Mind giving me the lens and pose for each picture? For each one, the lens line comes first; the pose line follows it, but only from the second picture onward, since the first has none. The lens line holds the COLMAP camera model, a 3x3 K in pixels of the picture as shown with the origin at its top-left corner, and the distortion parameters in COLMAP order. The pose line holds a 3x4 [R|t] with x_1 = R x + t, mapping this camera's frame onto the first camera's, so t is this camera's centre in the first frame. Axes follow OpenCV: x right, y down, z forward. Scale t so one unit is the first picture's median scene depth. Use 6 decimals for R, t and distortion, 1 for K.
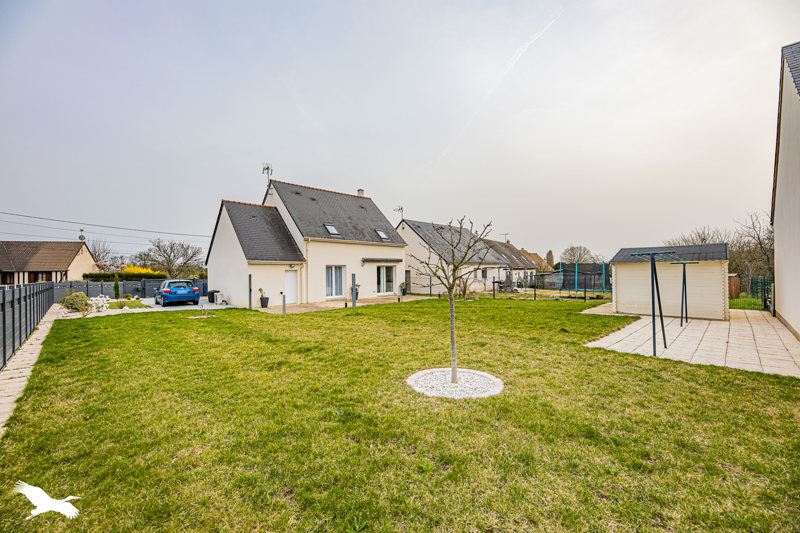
lens RADIAL K [[329.0, 0, 405.6], [0, 329.0, 277.5], [0, 0, 1]] dist [-0.010593, -0.000053]
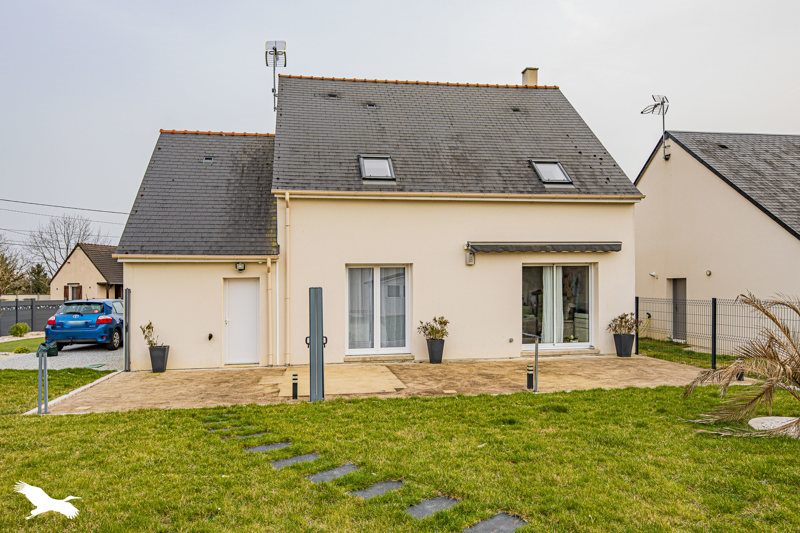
lens RADIAL K [[535.3, 0, 399.8], [0, 535.3, 294.3], [0, 0, 1]] dist [-0.004268, -0.000961]
pose [[0.792662, 0.008634, -0.609600, 0.143583], [-0.009579, 0.999953, 0.001708, -0.004549], [0.609586, 0.004485, 0.792707, 0.476074]]
